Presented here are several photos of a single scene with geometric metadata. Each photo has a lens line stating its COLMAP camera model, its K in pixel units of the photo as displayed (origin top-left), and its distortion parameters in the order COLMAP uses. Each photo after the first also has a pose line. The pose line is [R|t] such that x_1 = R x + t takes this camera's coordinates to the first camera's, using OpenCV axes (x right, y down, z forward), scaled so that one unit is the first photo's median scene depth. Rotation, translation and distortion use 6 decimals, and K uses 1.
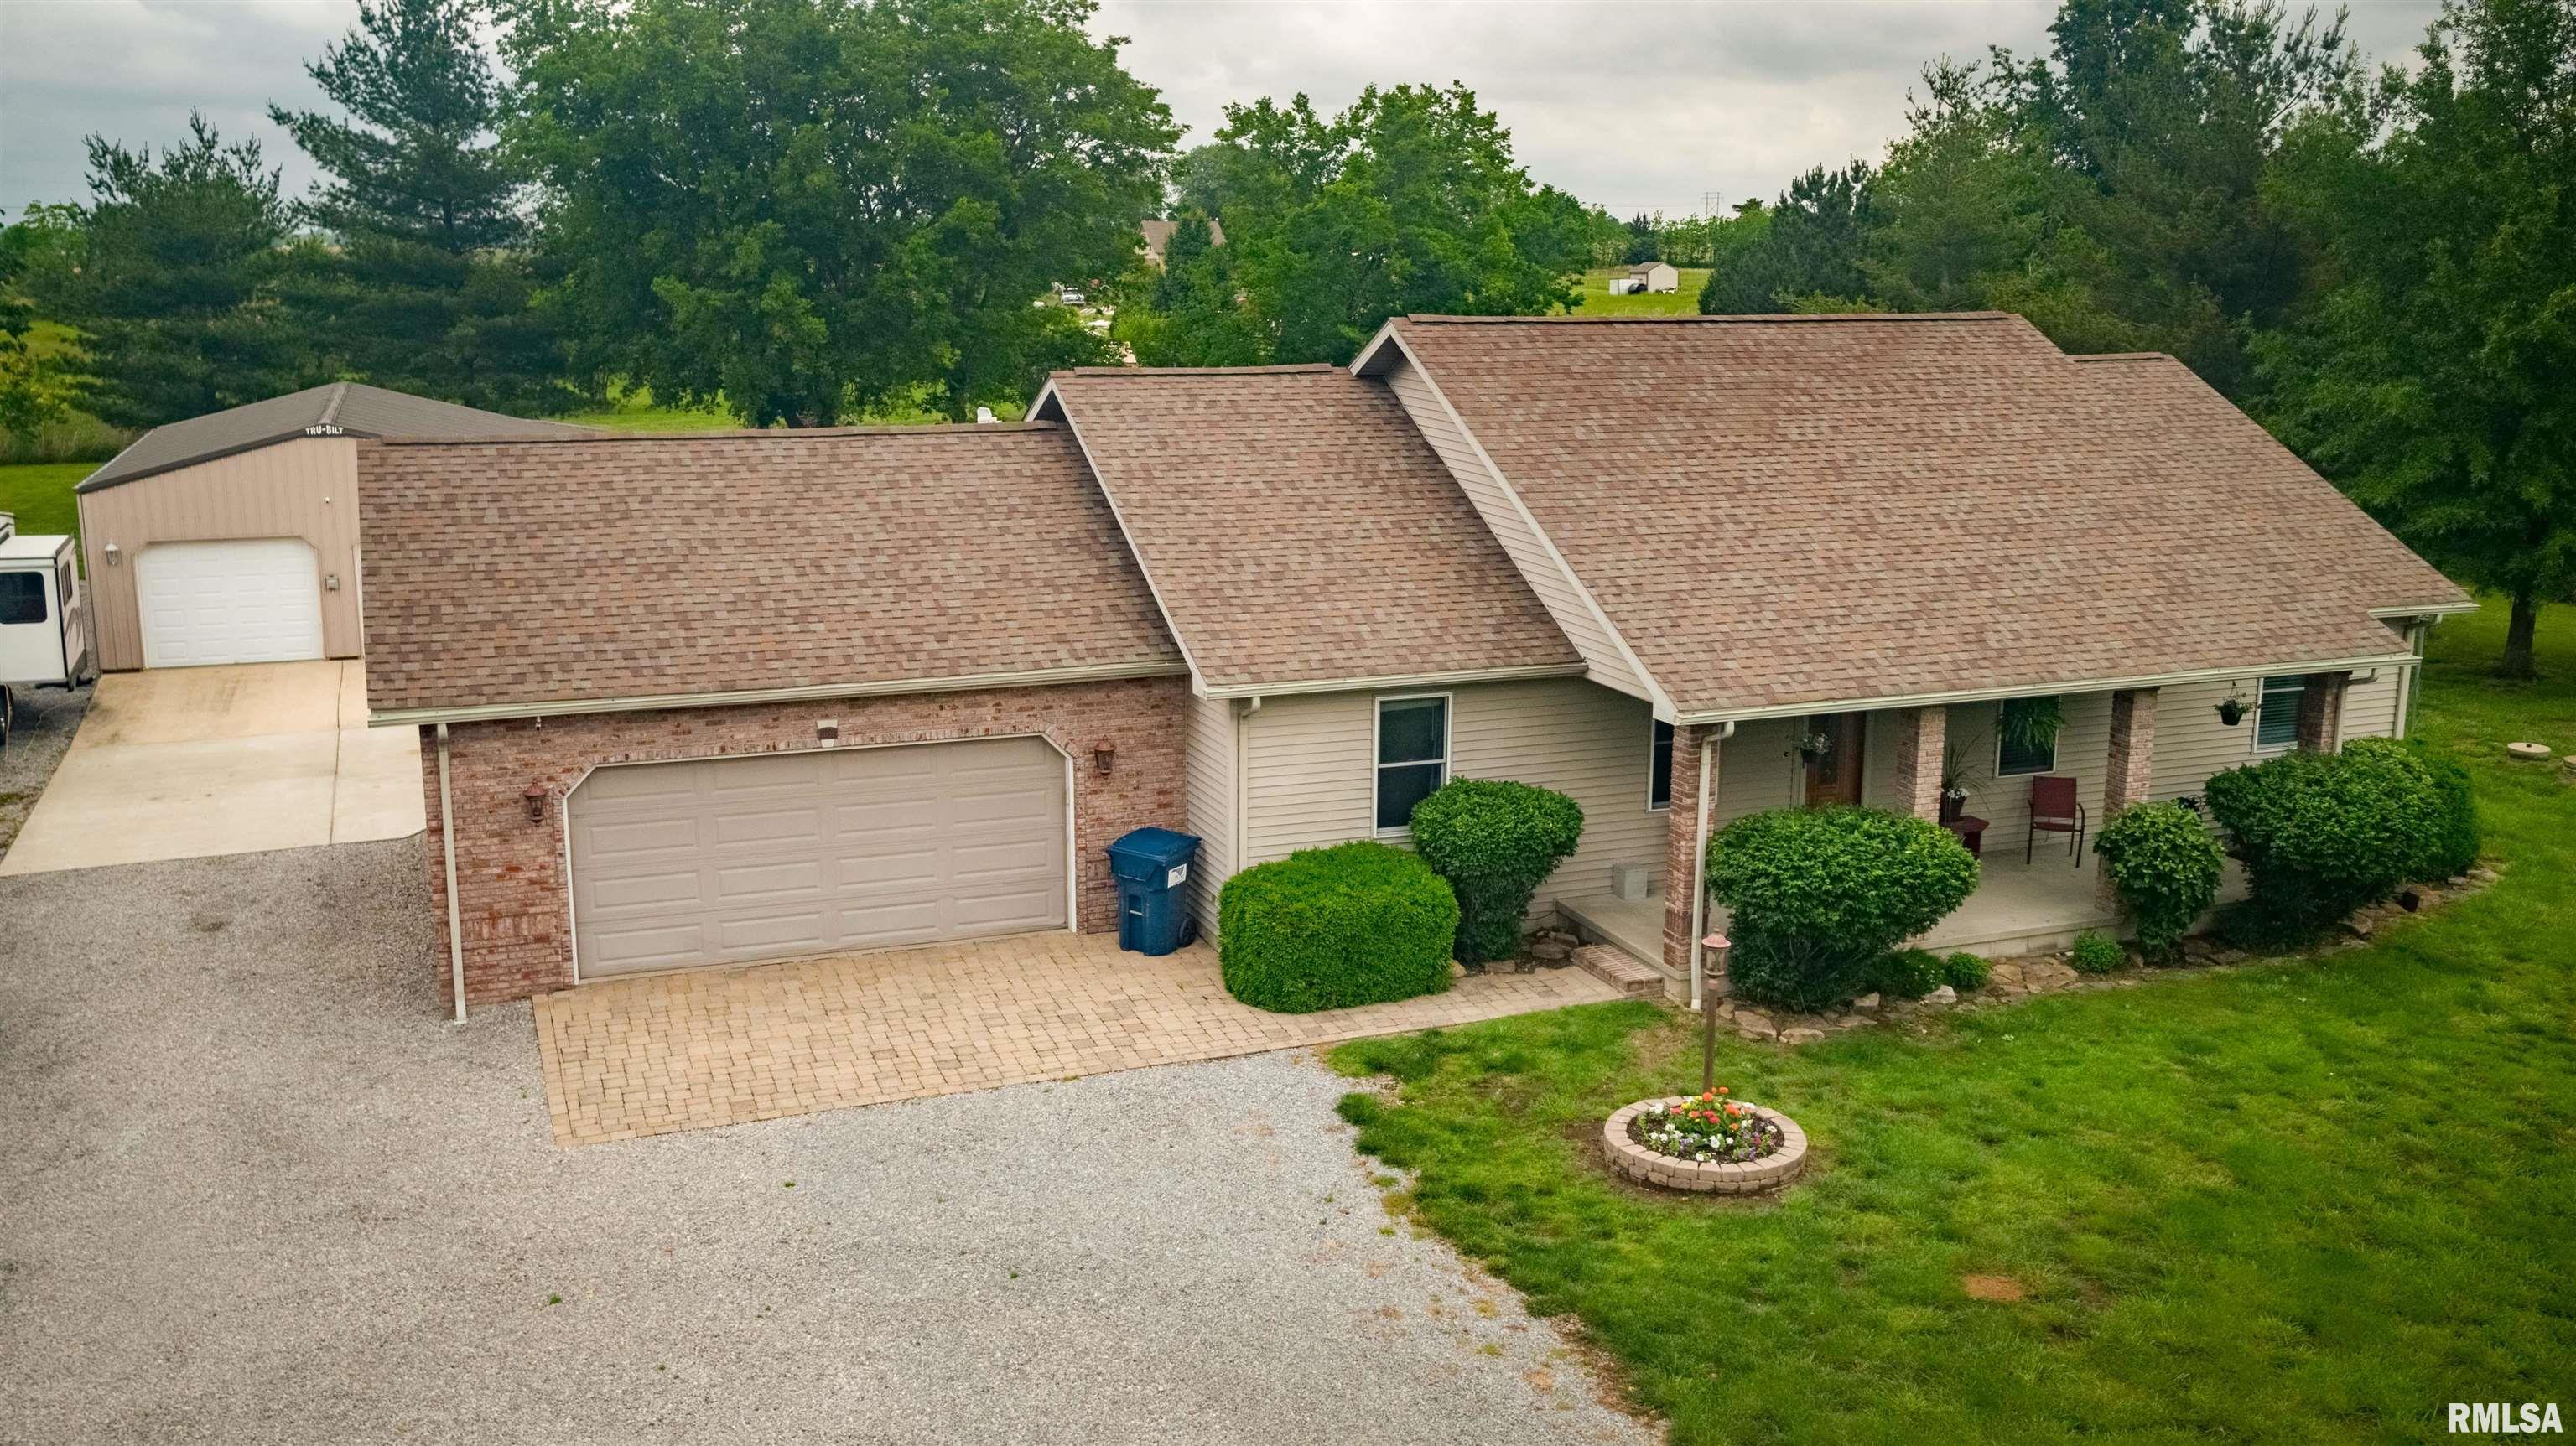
lens RADIAL K [[2225.0, 0, 1288.0], [0, 2225.0, 723.0], [0, 0, 1]] dist [-0.002694, 0.005528]
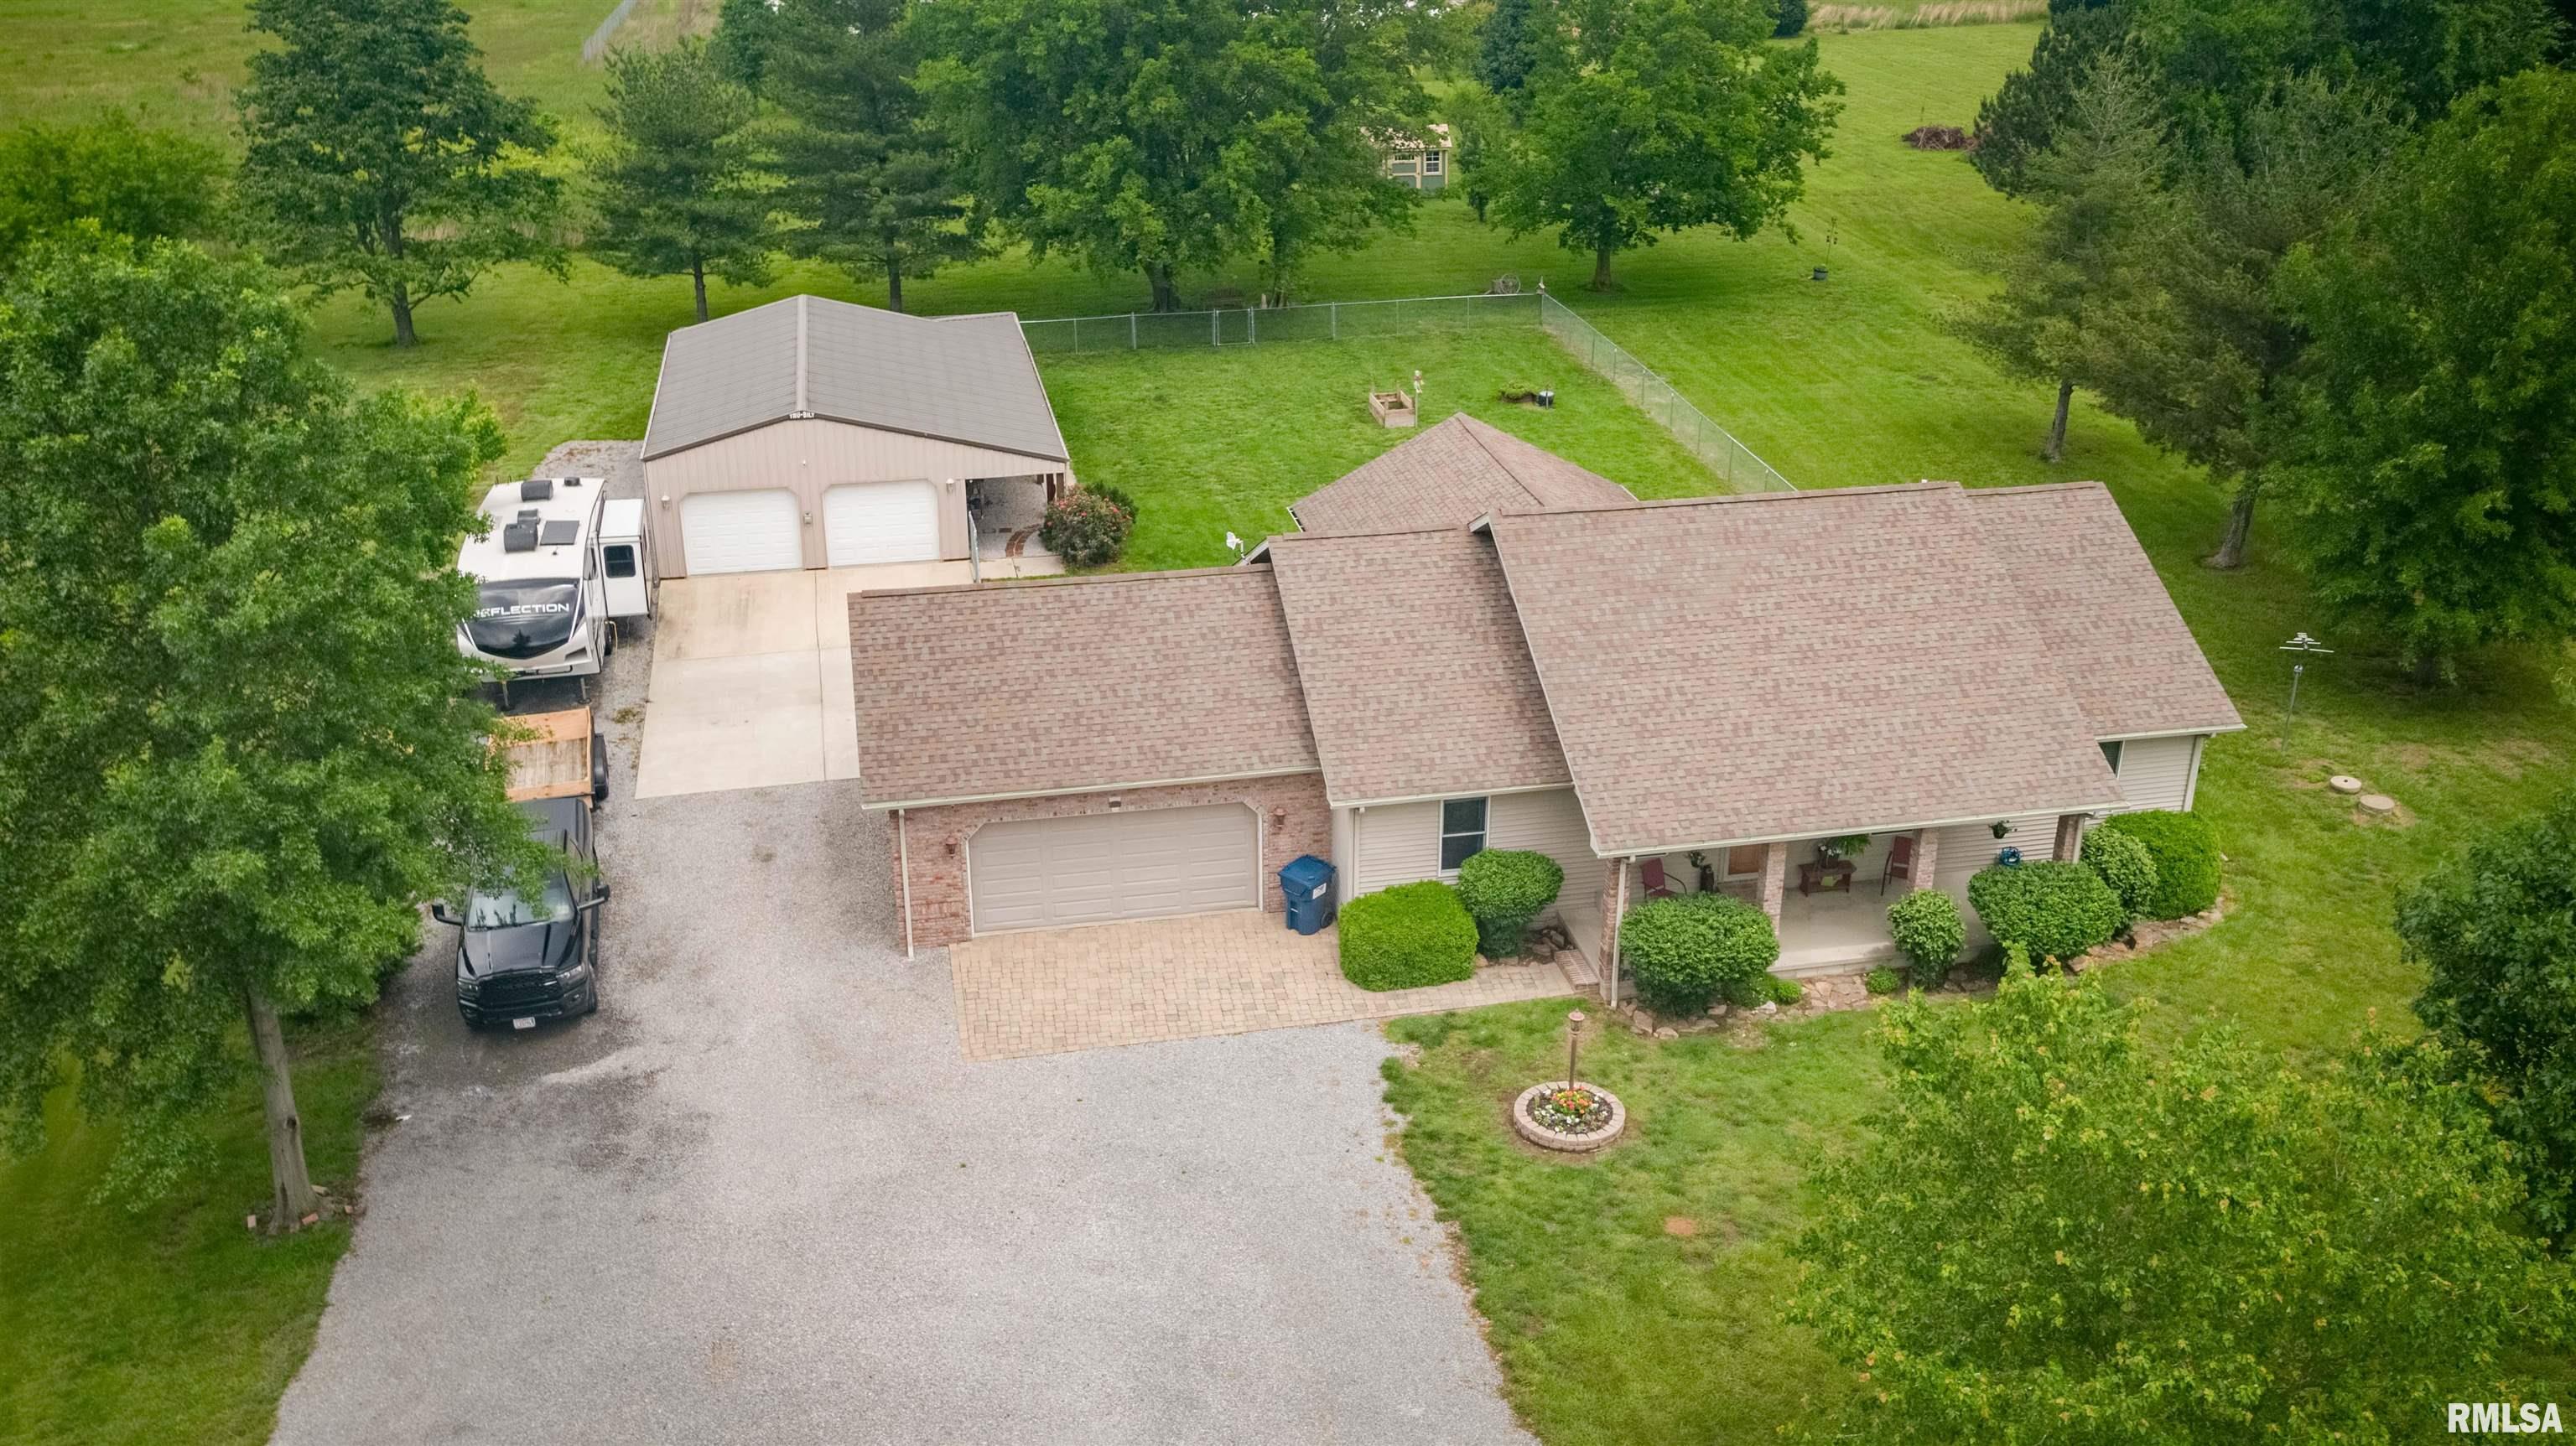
lens RADIAL K [[2225.0, 0, 1288.0], [0, 2225.0, 723.0], [0, 0, 1]] dist [-0.002694, 0.005528]
pose [[0.984993, 0.064729, -0.159996, 0.193230], [-0.031347, 0.978685, 0.202959, -0.408278], [0.169723, -0.194897, 0.966027, -0.615500]]
